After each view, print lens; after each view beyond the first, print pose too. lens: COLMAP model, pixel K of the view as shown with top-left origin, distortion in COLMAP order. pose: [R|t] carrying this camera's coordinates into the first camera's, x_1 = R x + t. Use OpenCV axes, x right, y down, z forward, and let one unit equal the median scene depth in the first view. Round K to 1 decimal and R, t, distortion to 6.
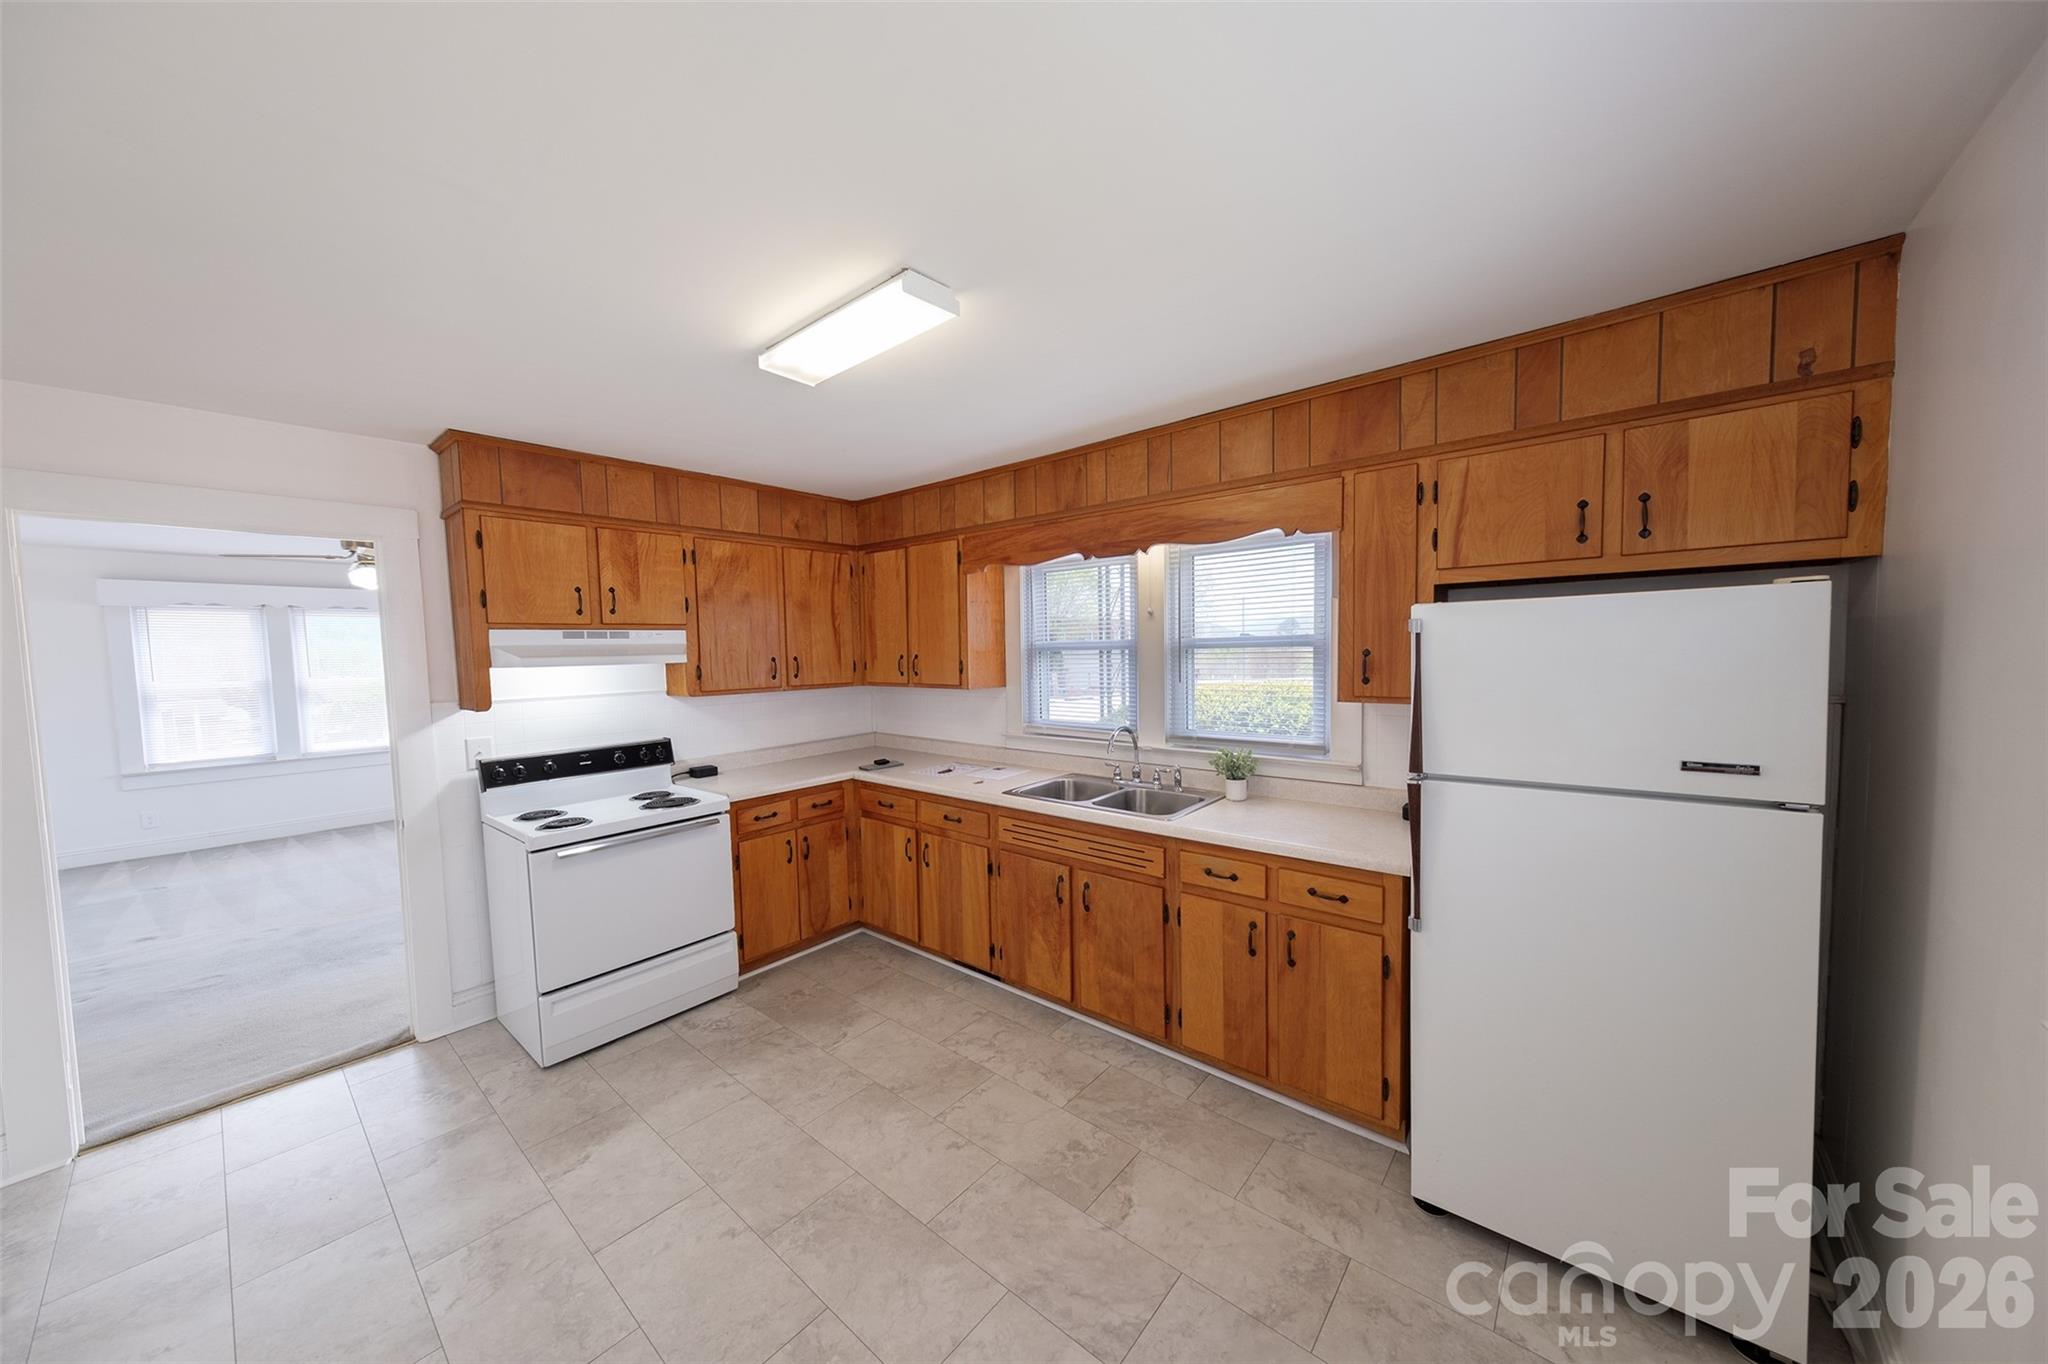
lens RADIAL K [[710.8, 0, 1018.0], [0, 710.8, 684.7], [0, 0, 1]] dist [0.010966, -0.000087]
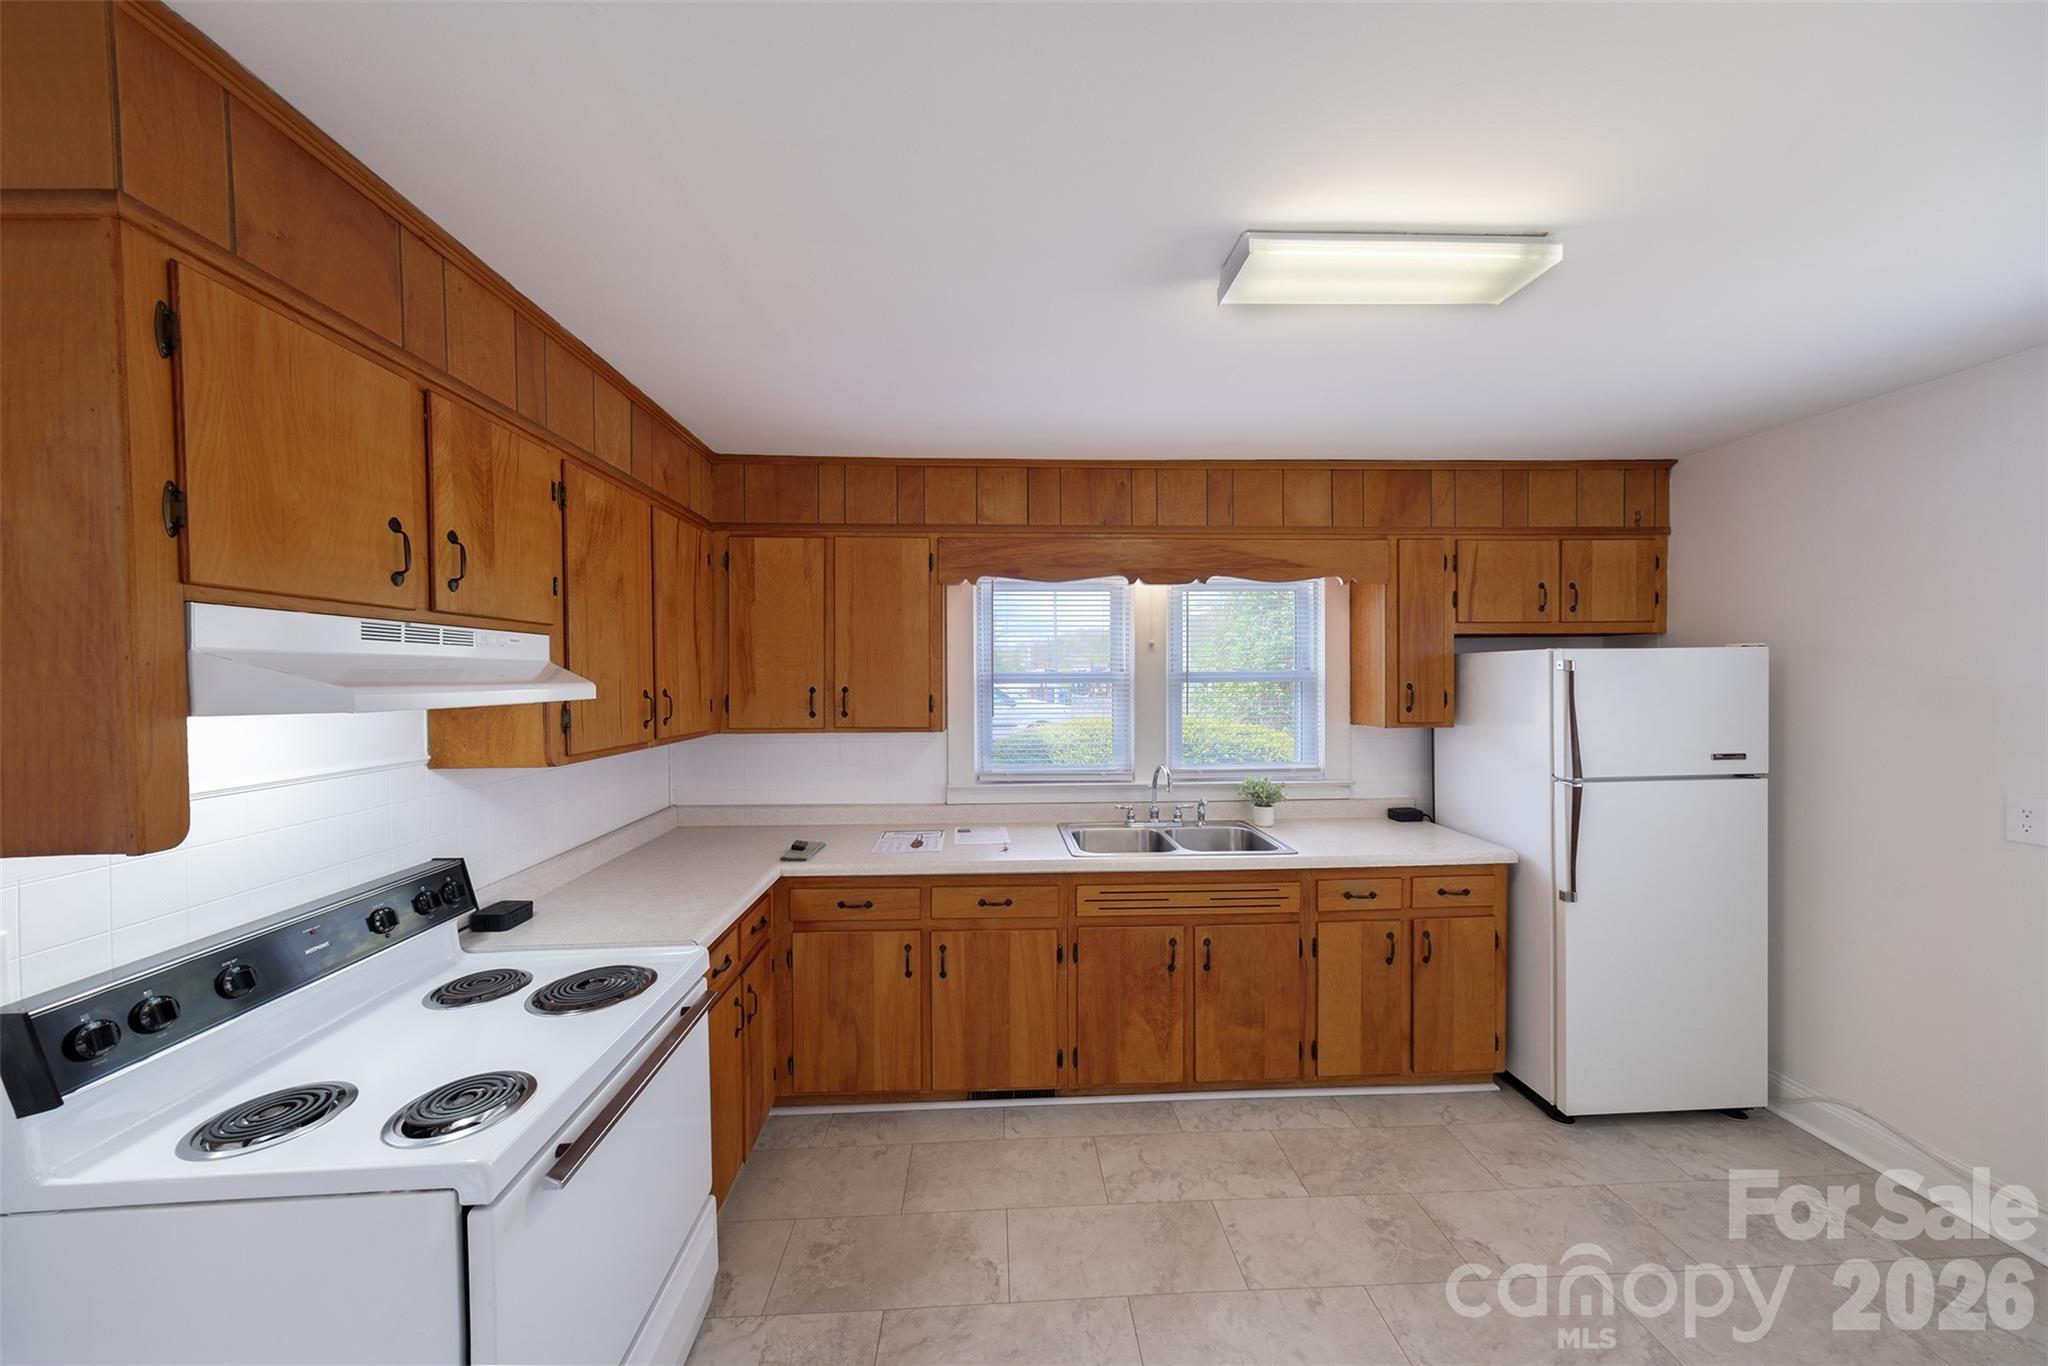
lens RADIAL K [[710.8, 0, 1018.0], [0, 710.8, 685.7], [0, 0, 1]] dist [0.010966, -0.000087]
pose [[0.720421, 0.007838, 0.693492, -0.690086], [0.028692, 0.998743, -0.041094, -0.012560], [-0.692943, 0.049503, 0.719291, 0.485752]]
